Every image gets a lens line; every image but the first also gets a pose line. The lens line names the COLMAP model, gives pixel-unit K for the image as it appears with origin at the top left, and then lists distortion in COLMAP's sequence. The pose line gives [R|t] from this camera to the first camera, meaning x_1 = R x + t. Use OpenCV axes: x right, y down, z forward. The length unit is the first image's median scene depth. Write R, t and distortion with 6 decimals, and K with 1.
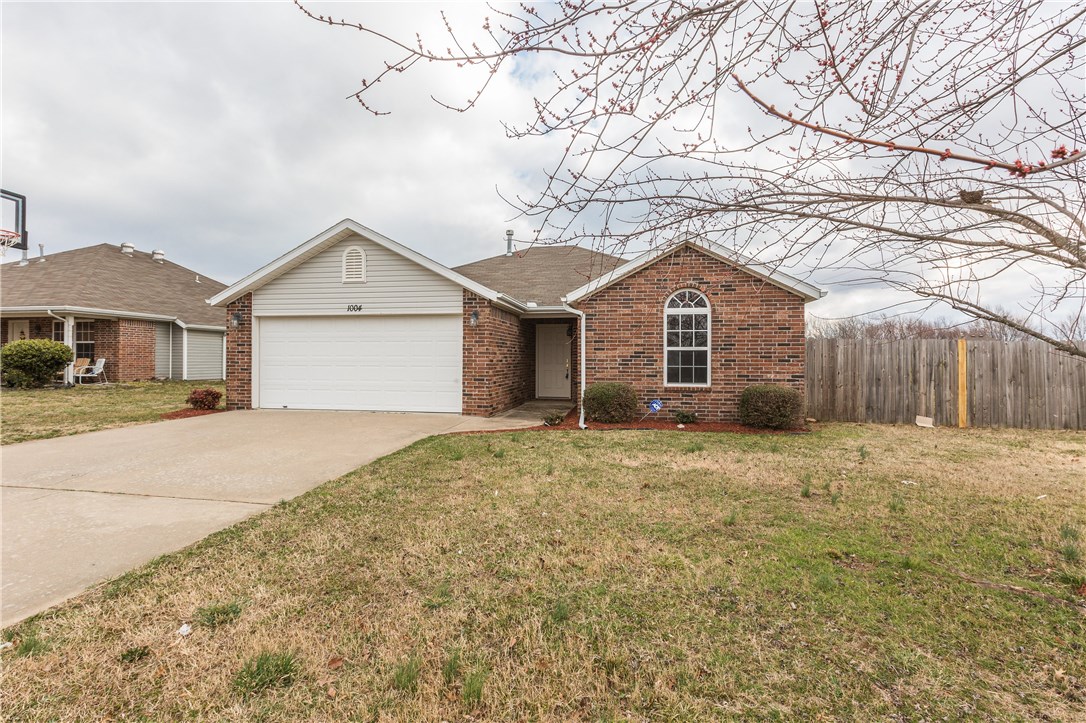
lens RADIAL K [[493.9, 0, 543.5], [0, 493.9, 359.2], [0, 0, 1]] dist [0.000829, -0.000893]
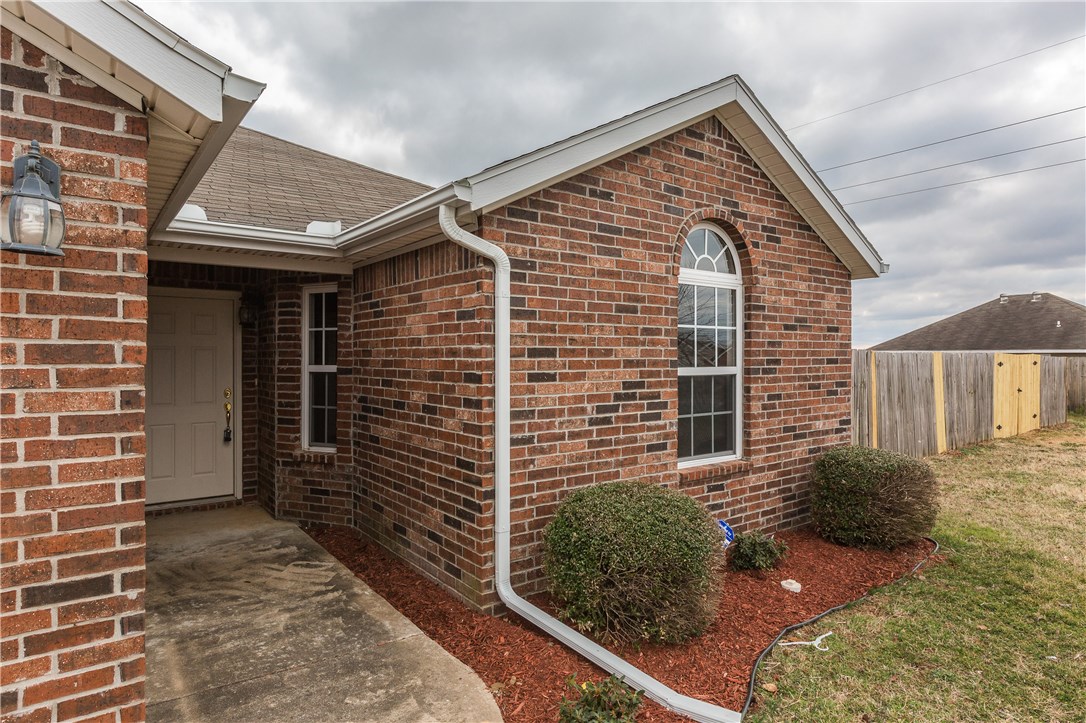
lens RADIAL K [[618.6, 0, 551.9], [0, 618.6, 362.7], [0, 0, 1]] dist [0.004630, -0.001288]
pose [[0.689709, -0.009747, 0.724021, -0.162218], [0.002106, 0.999932, 0.011455, -0.033710], [-0.724083, -0.006376, 0.689683, 0.724548]]
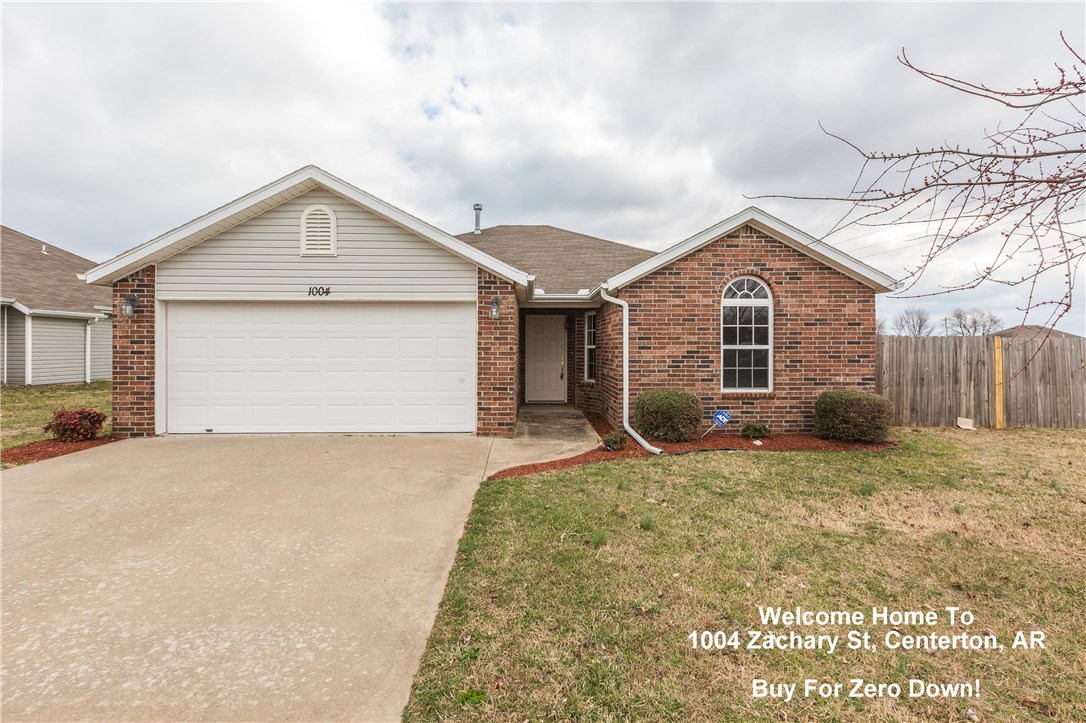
lens RADIAL K [[493.9, 0, 546.2], [0, 493.9, 347.5], [0, 0, 1]] dist [0.000829, -0.000893]
pose [[0.981280, -0.002352, 0.192573, -0.200288], [0.002371, 0.999997, 0.000131, -0.021232], [-0.192573, 0.000328, 0.981283, 0.234920]]
